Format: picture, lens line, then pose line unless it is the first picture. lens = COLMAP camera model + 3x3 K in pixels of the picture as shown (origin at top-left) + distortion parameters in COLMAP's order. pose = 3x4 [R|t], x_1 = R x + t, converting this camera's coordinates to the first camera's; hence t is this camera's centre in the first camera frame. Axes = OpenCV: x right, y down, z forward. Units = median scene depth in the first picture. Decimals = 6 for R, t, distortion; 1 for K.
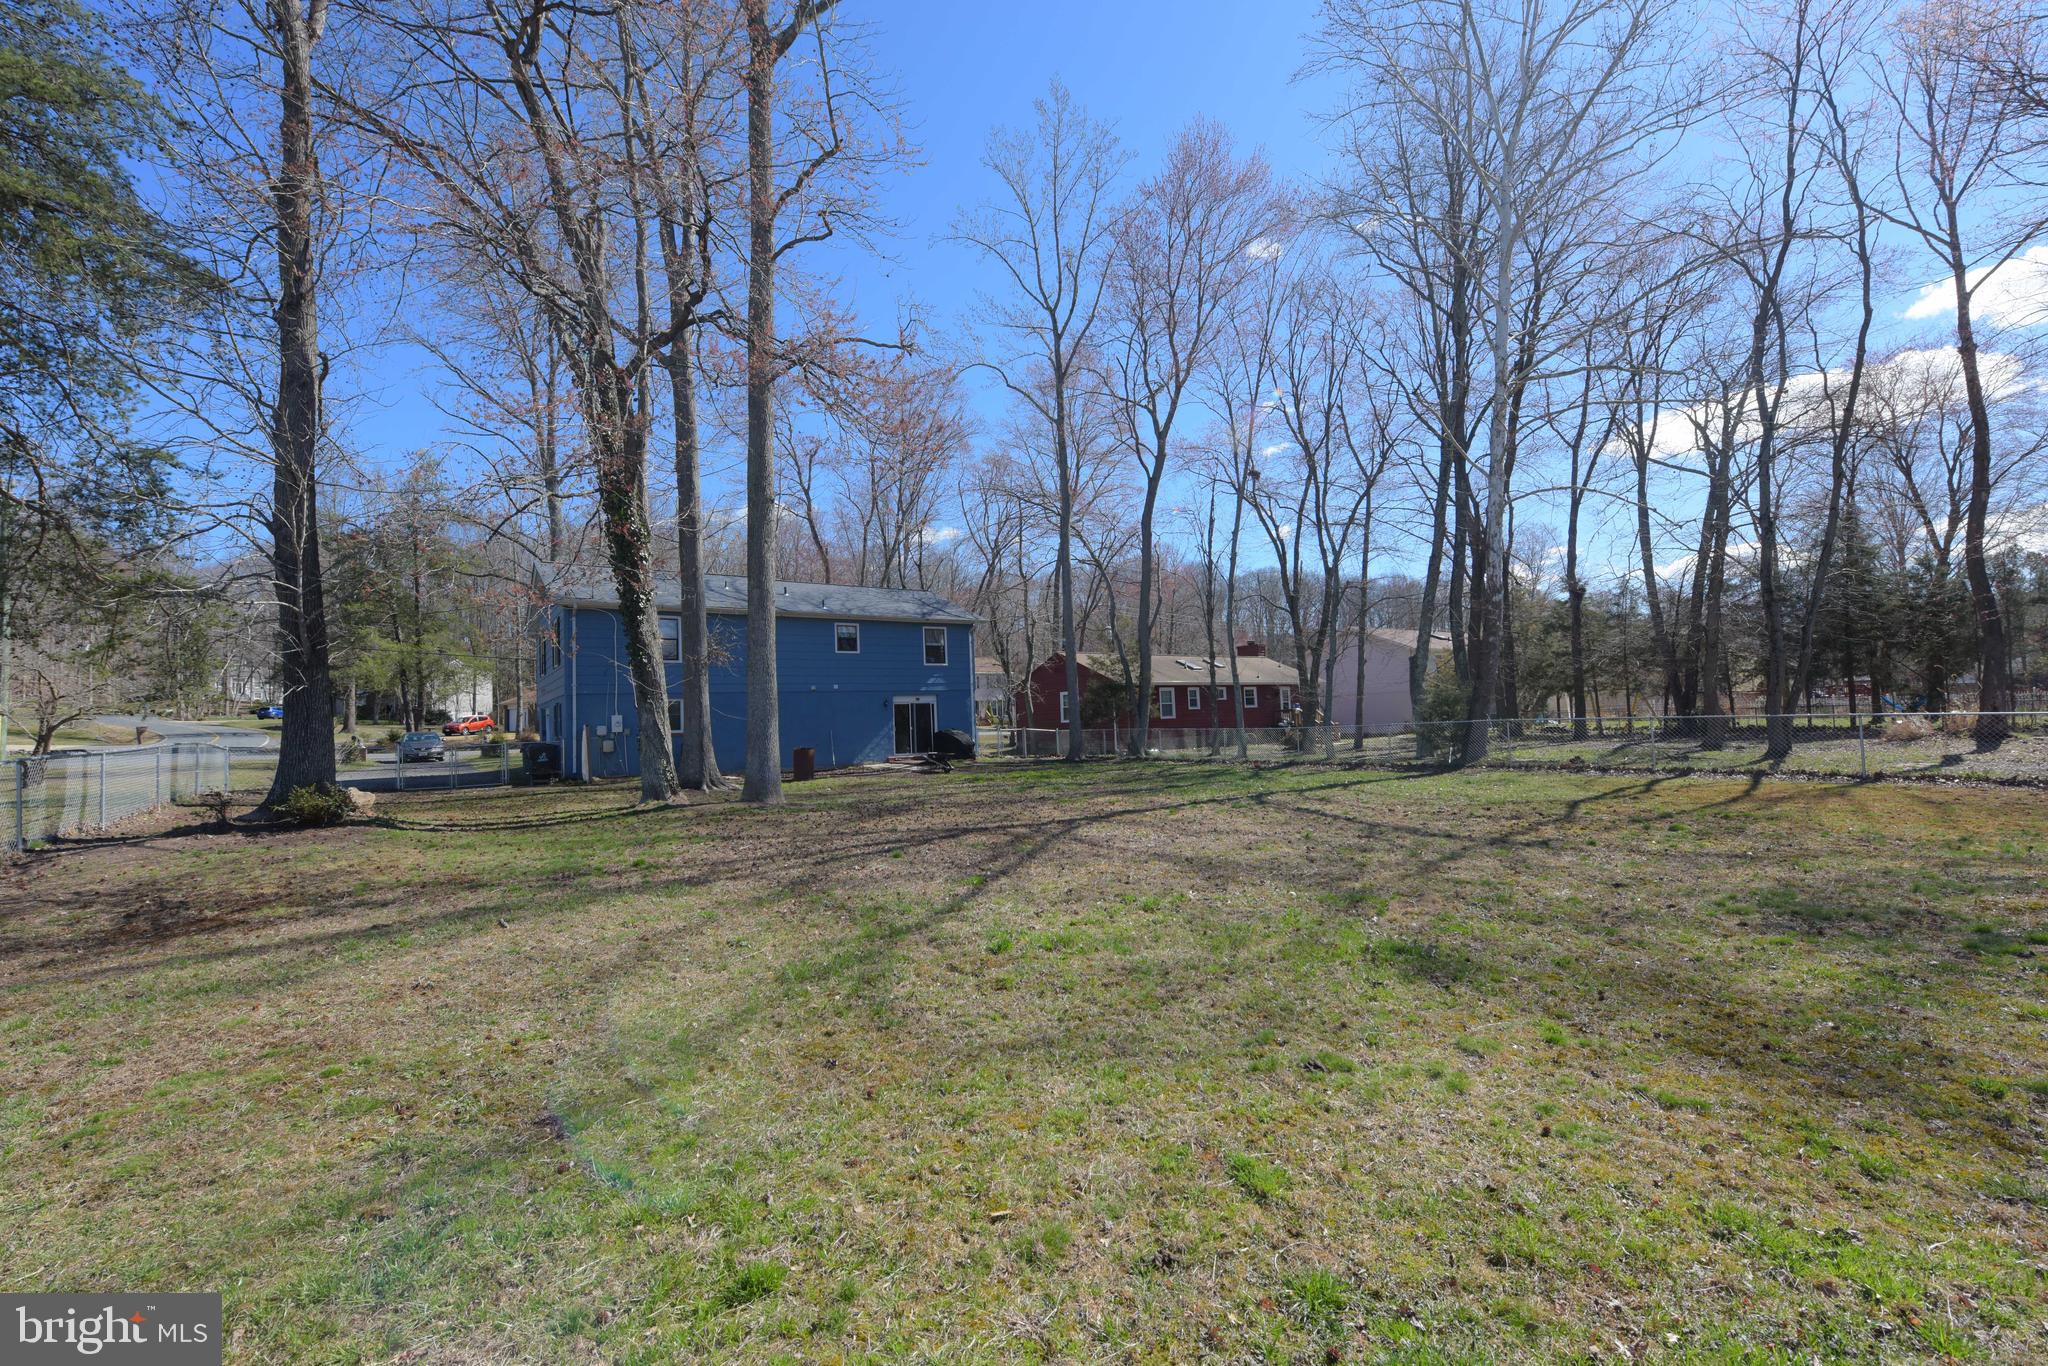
lens RADIAL K [[828.1, 0, 1026.6], [0, 828.1, 684.9], [0, 0, 1]] dist [-0.015076, -0.001064]
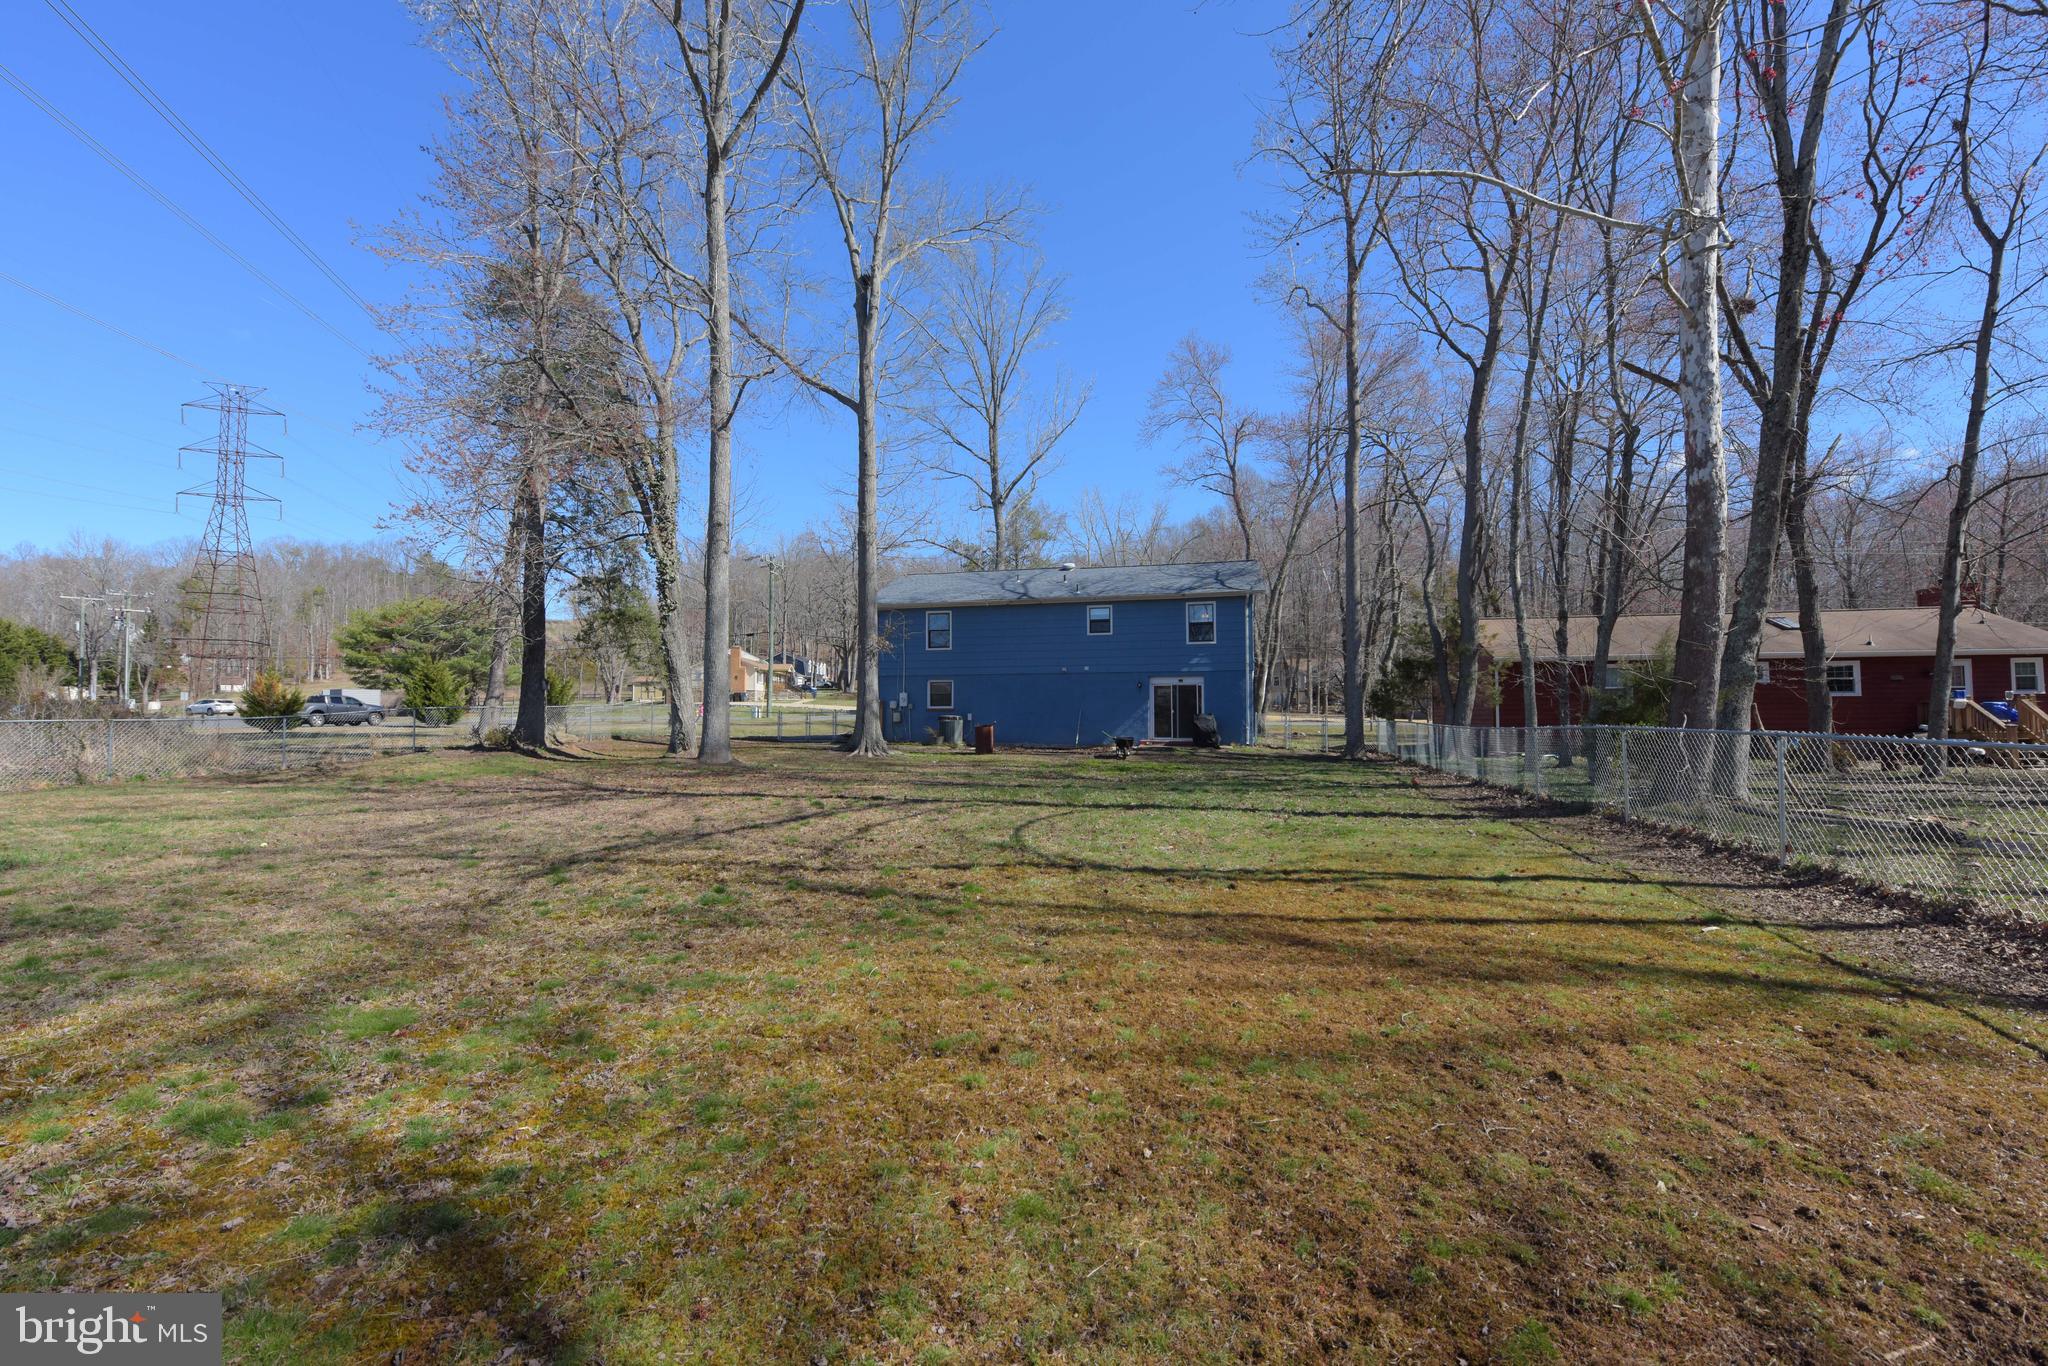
lens RADIAL K [[828.1, 0, 1026.1], [0, 828.1, 682.8], [0, 0, 1]] dist [-0.015076, -0.001064]
pose [[0.633590, 0.005755, -0.773647, 0.481761], [0.011423, 0.999794, 0.016792, 0.001833], [0.773584, -0.019476, 0.633394, 0.267830]]
